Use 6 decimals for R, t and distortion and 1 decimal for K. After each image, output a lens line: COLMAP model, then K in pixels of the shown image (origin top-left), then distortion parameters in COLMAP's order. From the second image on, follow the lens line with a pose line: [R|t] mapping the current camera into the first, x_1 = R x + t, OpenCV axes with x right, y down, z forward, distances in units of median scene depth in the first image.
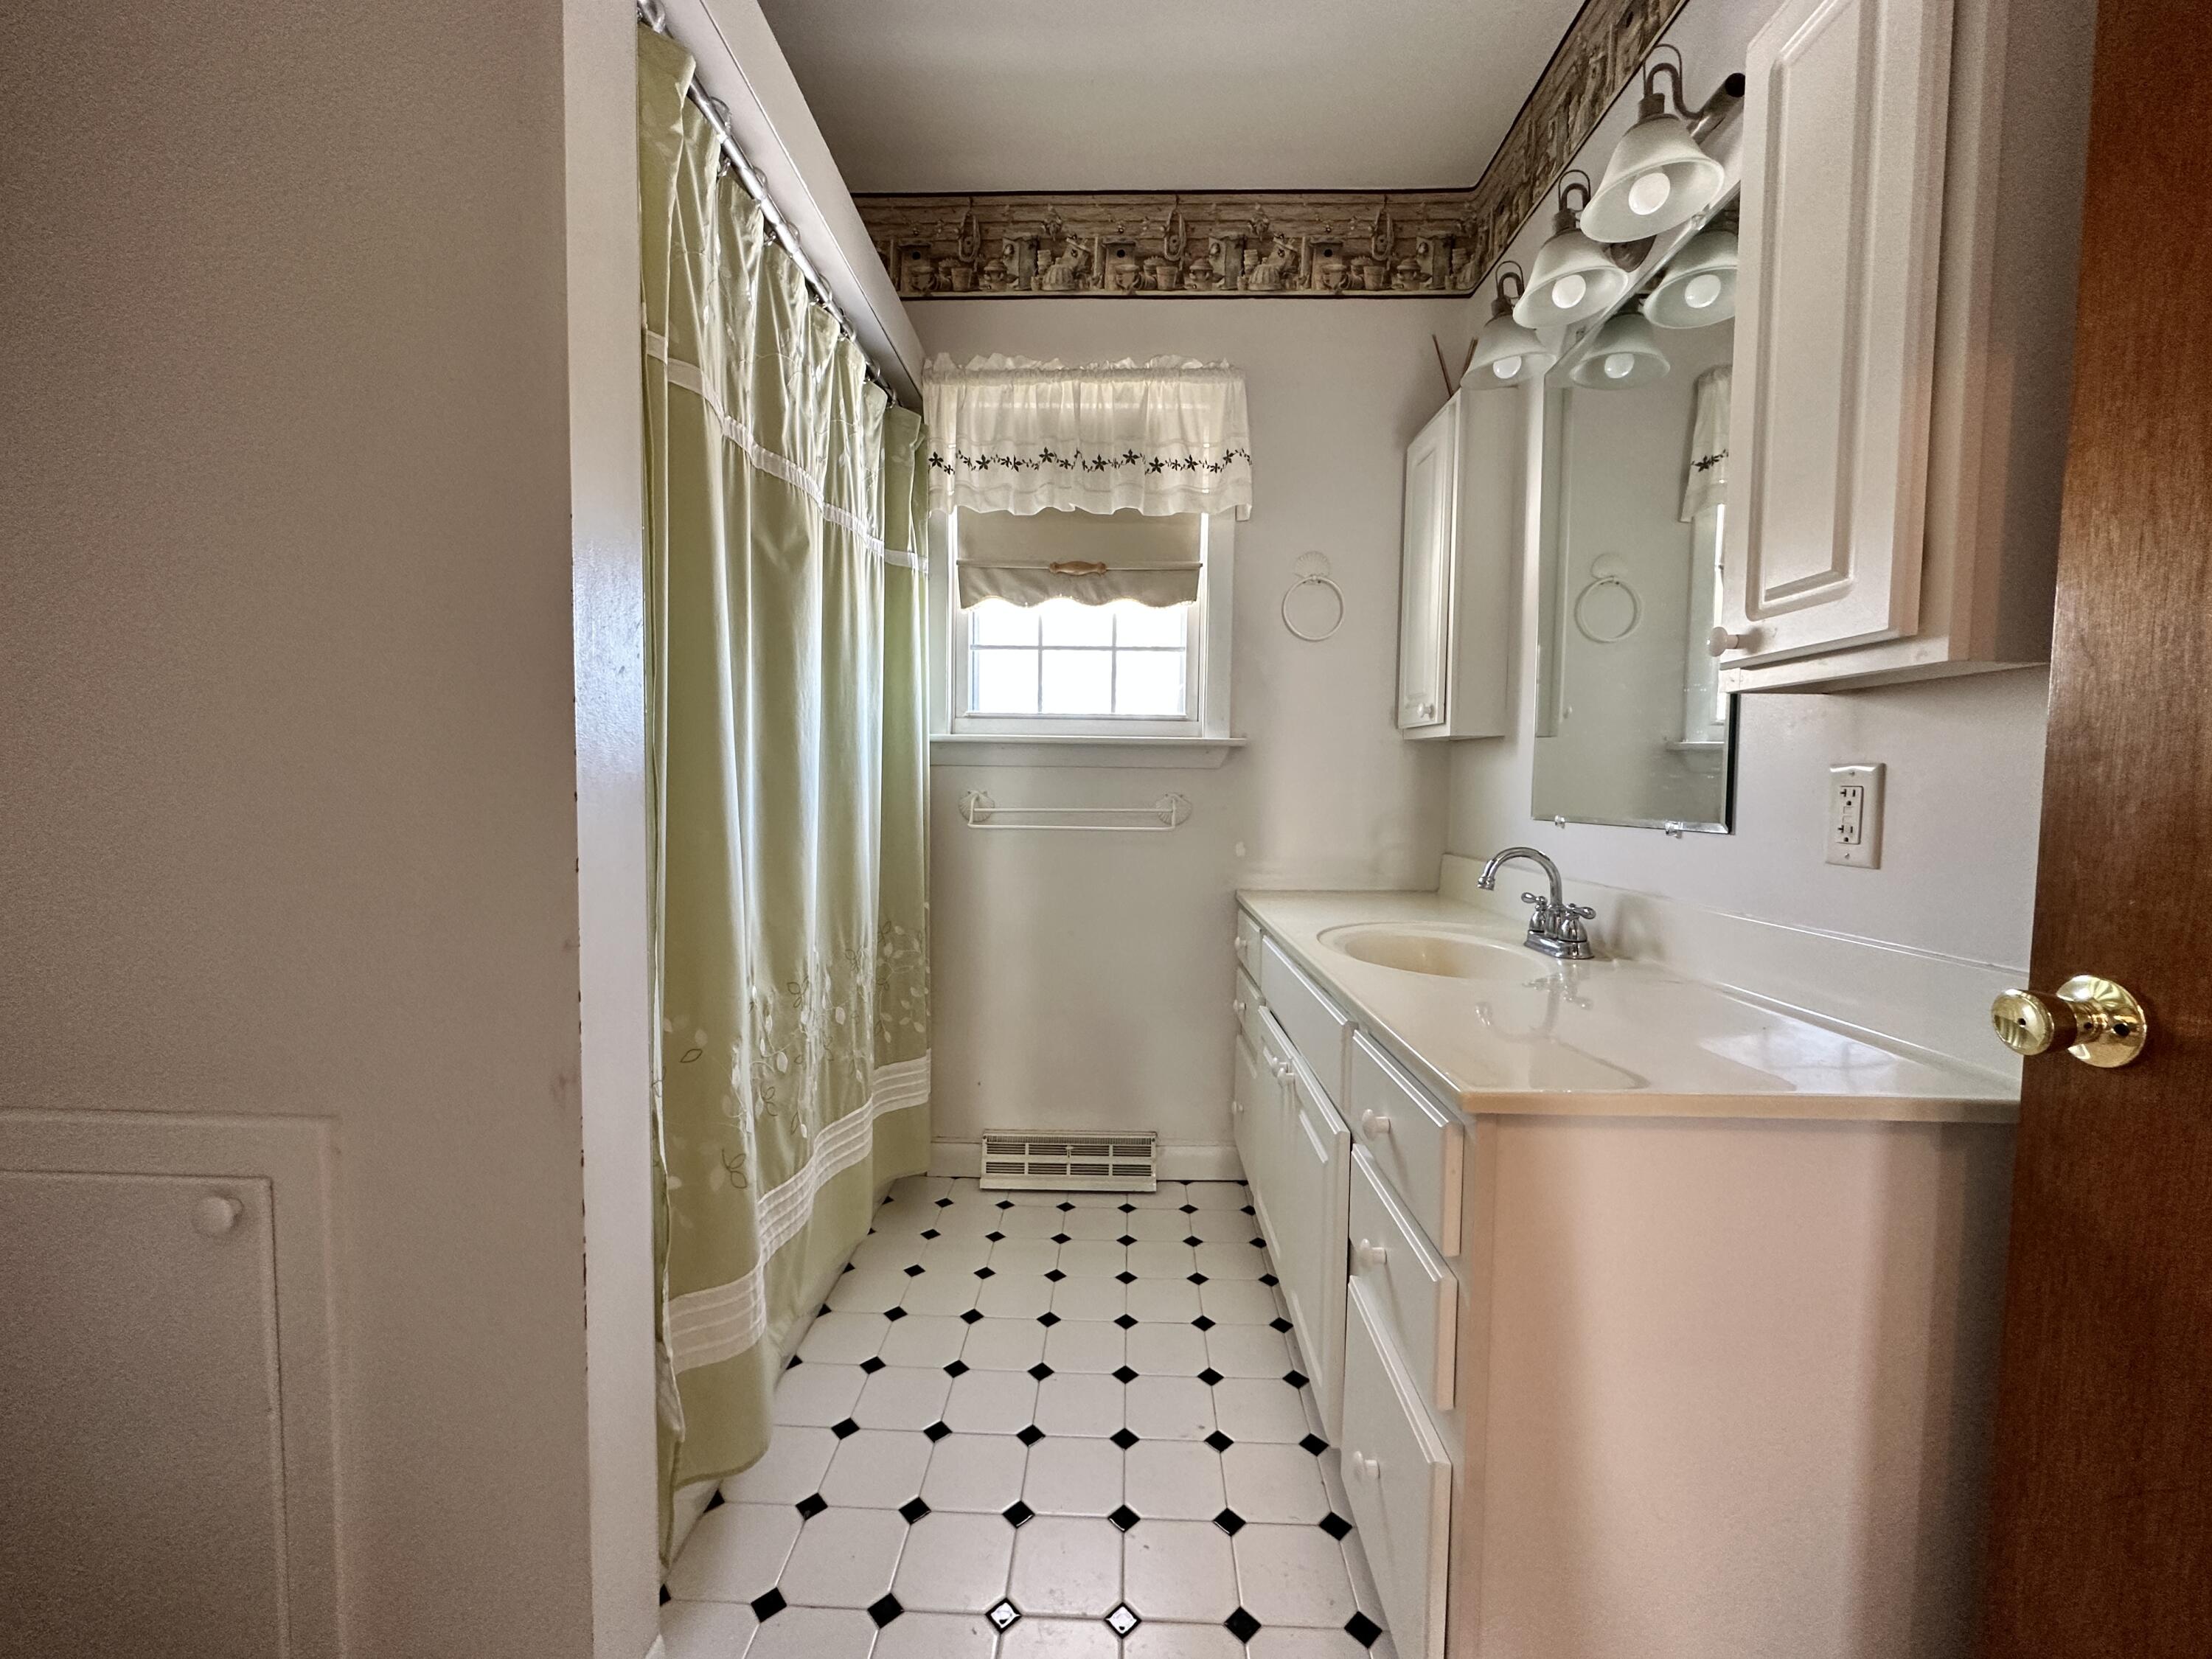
lens RADIAL K [[880.4, 0, 1107.2], [0, 880.4, 828.5], [0, 0, 1]] dist [-0.001363, -0.000284]
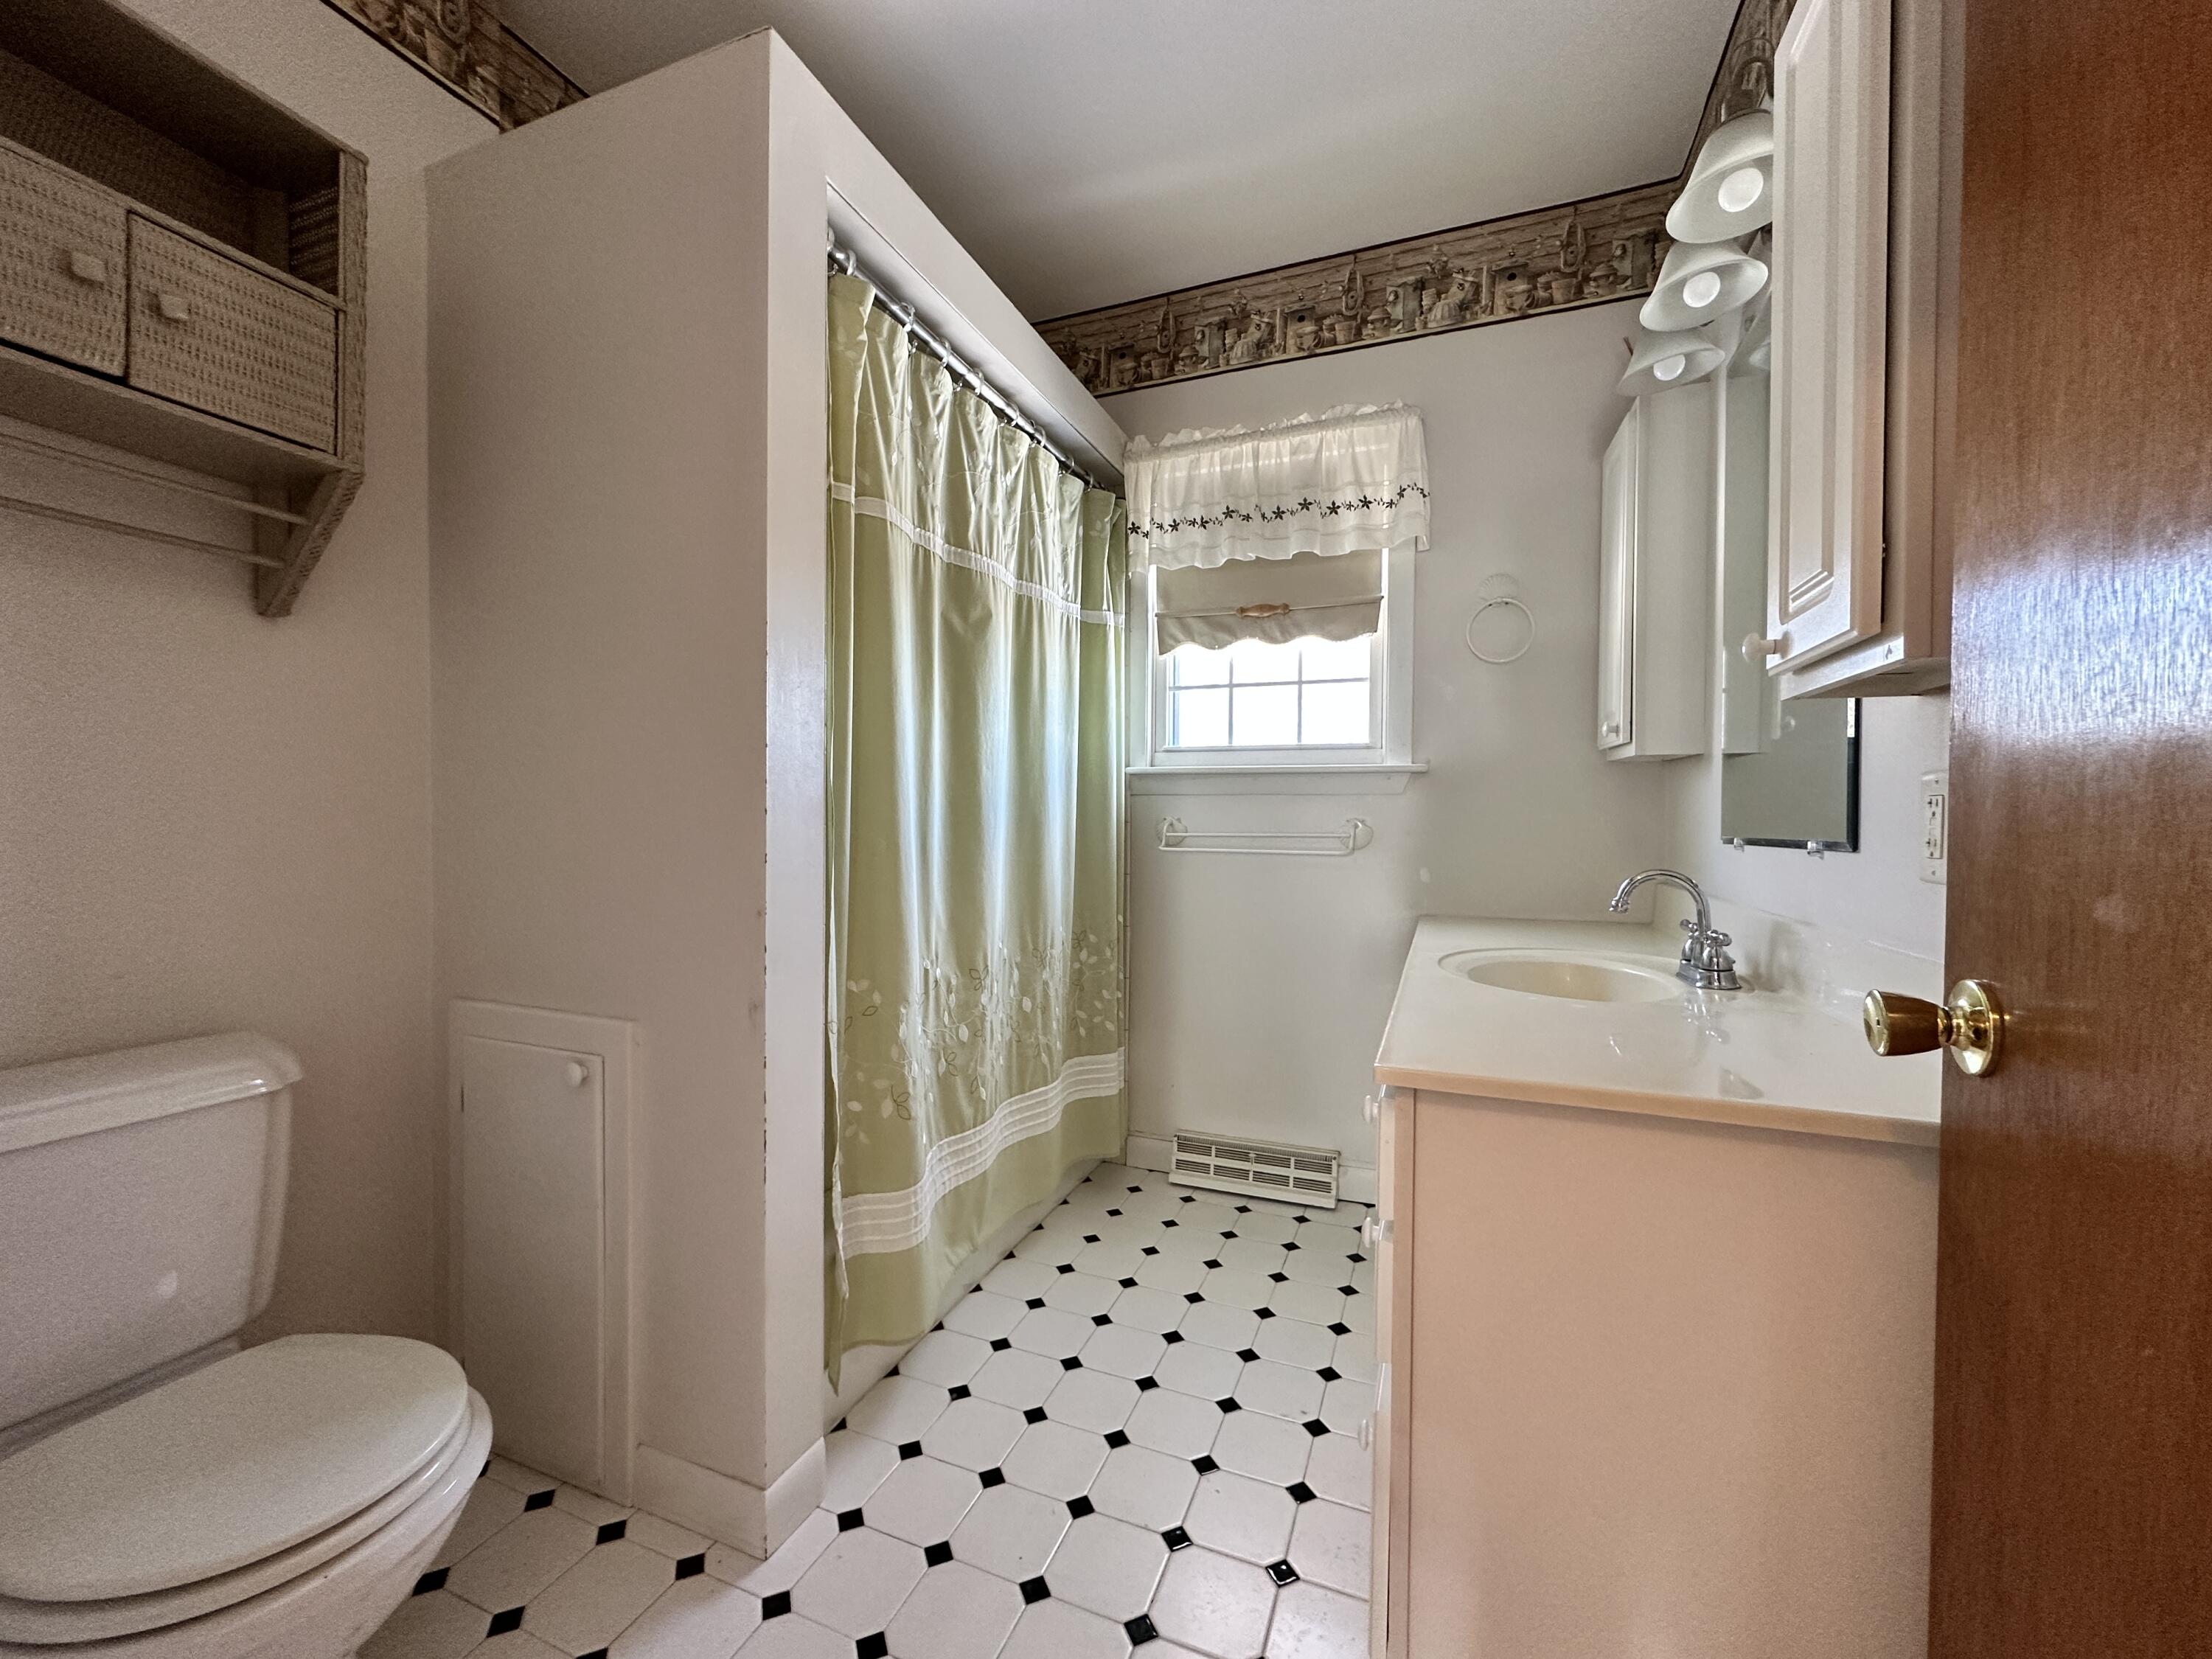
lens RADIAL K [[880.4, 0, 1107.2], [0, 880.4, 828.5], [0, 0, 1]] dist [-0.001363, -0.000284]
pose [[0.938167, -0.000222, -0.346184, 0.170517], [-0.013942, 0.999164, -0.038423, 0.015706], [0.345903, 0.040873, 0.937379, -0.068876]]
